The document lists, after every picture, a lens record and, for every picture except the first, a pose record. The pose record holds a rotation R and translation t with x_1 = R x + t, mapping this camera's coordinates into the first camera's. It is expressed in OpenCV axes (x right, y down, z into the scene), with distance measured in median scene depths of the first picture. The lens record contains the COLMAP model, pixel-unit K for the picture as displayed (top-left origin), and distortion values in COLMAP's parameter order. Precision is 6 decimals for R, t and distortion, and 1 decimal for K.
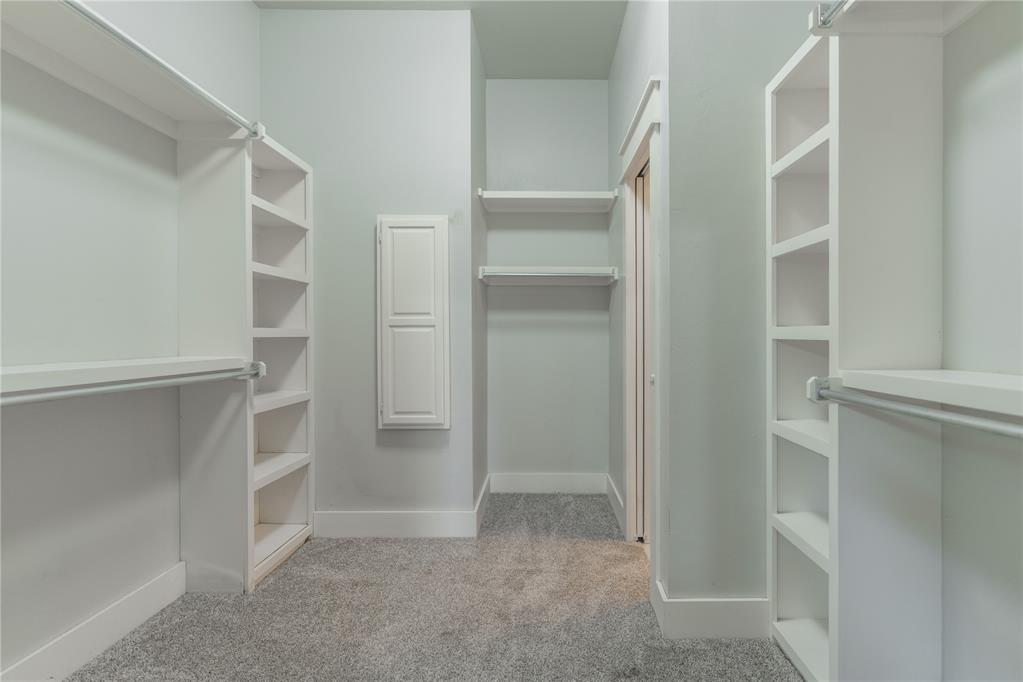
lens RADIAL K [[459.9, 0, 511.5], [0, 459.9, 341.0], [0, 0, 1]] dist [-0.000832, 0.000373]
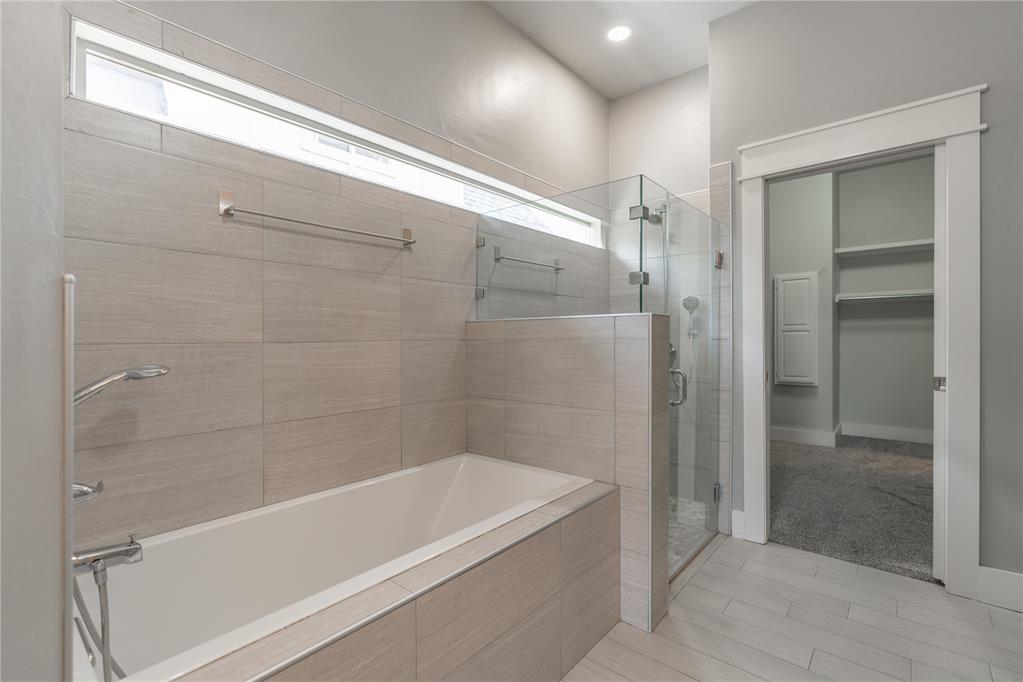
lens RADIAL K [[459.9, 0, 511.5], [0, 459.9, 341.0], [0, 0, 1]] dist [-0.000832, 0.000373]
pose [[0.806457, 0.006088, -0.591262, -0.035697], [-0.005640, 0.999981, 0.002605, 0.010600], [0.591266, 0.001234, 0.806475, -1.216612]]
